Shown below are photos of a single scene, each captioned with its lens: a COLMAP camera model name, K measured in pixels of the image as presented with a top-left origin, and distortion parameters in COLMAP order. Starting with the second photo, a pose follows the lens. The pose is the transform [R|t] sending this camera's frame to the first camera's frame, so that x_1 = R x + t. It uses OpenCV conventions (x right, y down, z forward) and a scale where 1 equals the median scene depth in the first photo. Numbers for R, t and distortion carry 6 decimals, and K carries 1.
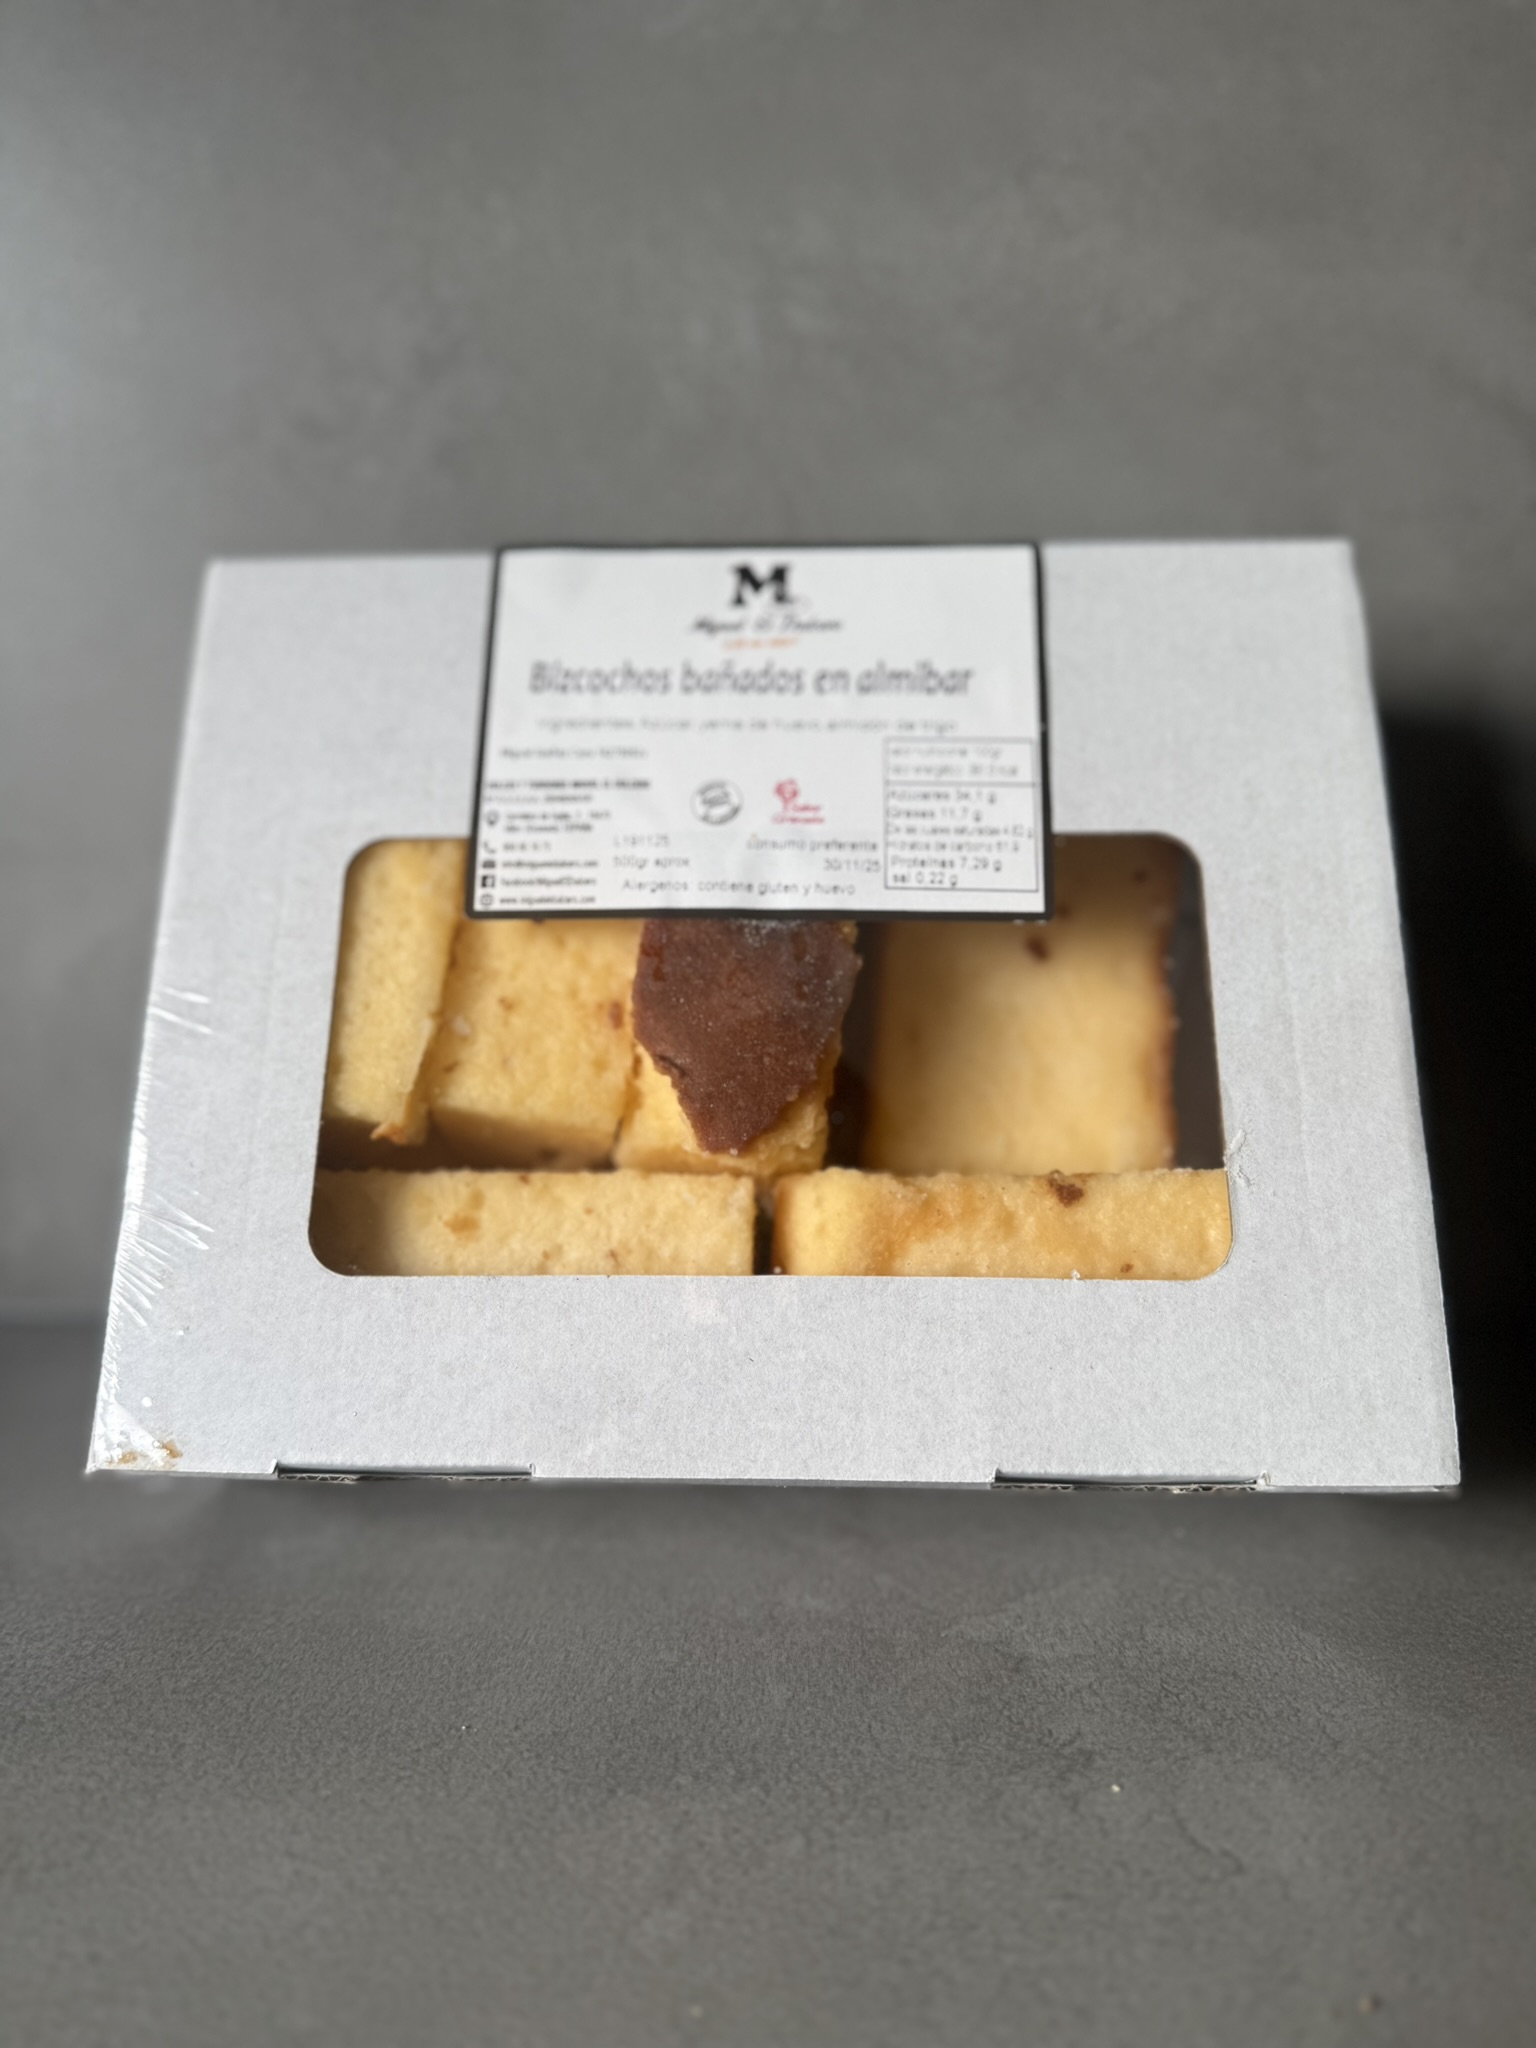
lens RADIAL K [[1530.1, 0, 765.7], [0, 1530.1, 1041.6], [0, 0, 1]] dist [-0.045551, 0.013015]
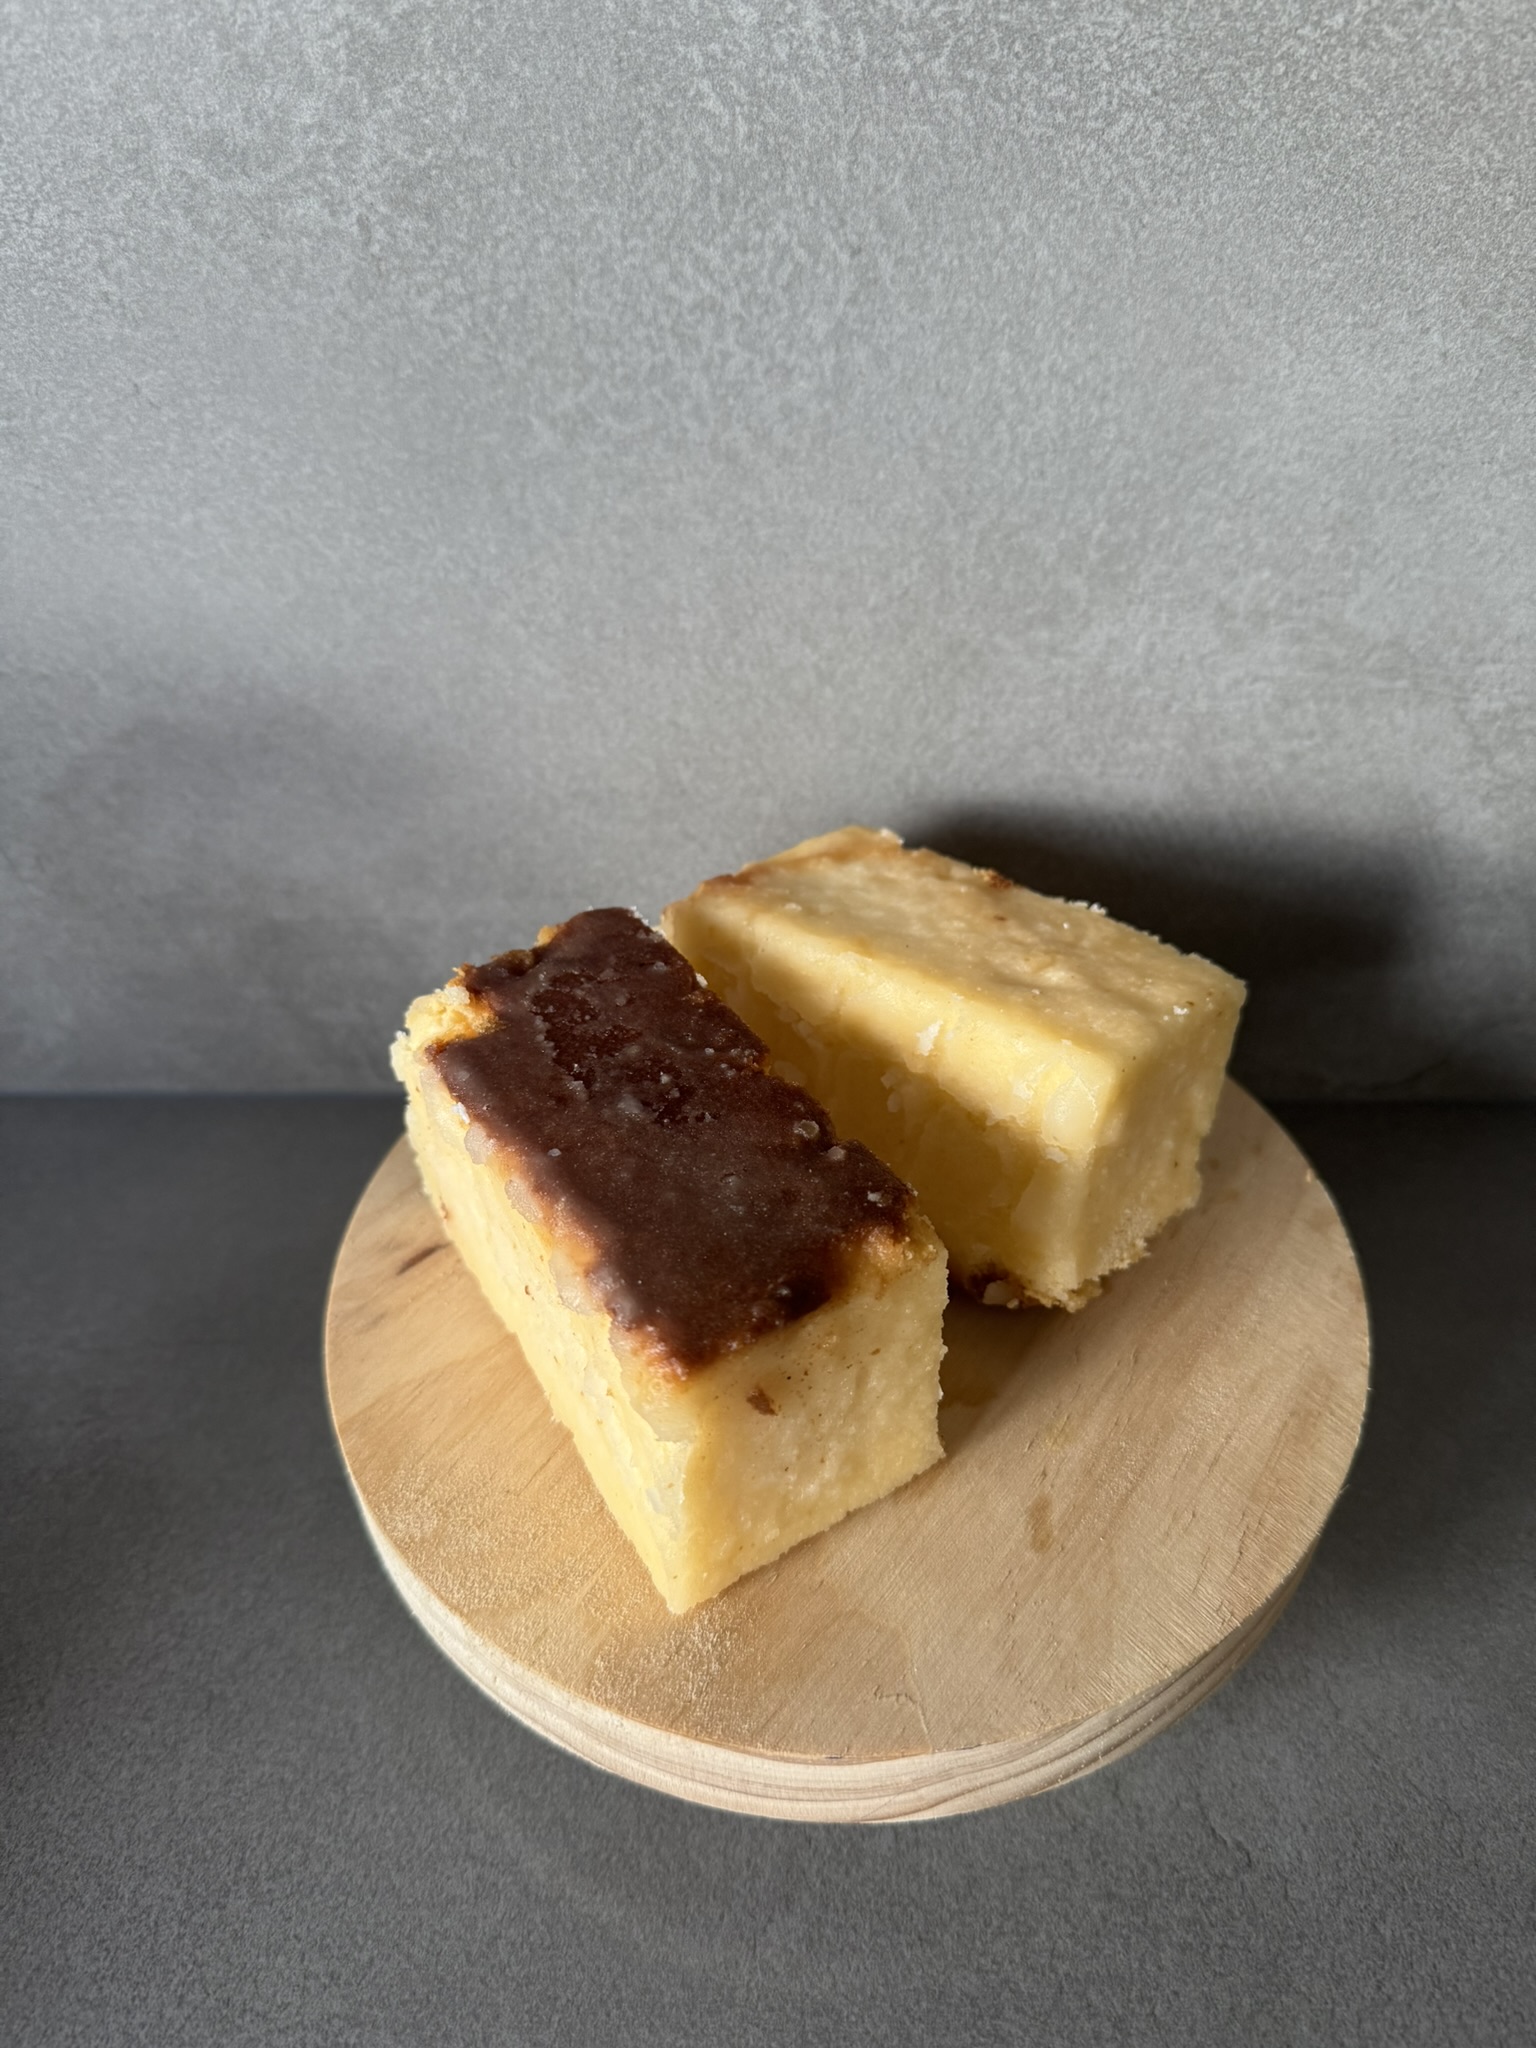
lens RADIAL K [[1530.1, 0, 759.2], [0, 1530.1, 1034.8], [0, 0, 1]] dist [-0.045551, 0.013015]
pose [[0.999856, -0.016198, 0.005069, -0.076137], [0.011834, 0.879397, 0.475943, -0.601656], [-0.012167, -0.475814, 0.879462, 0.234619]]
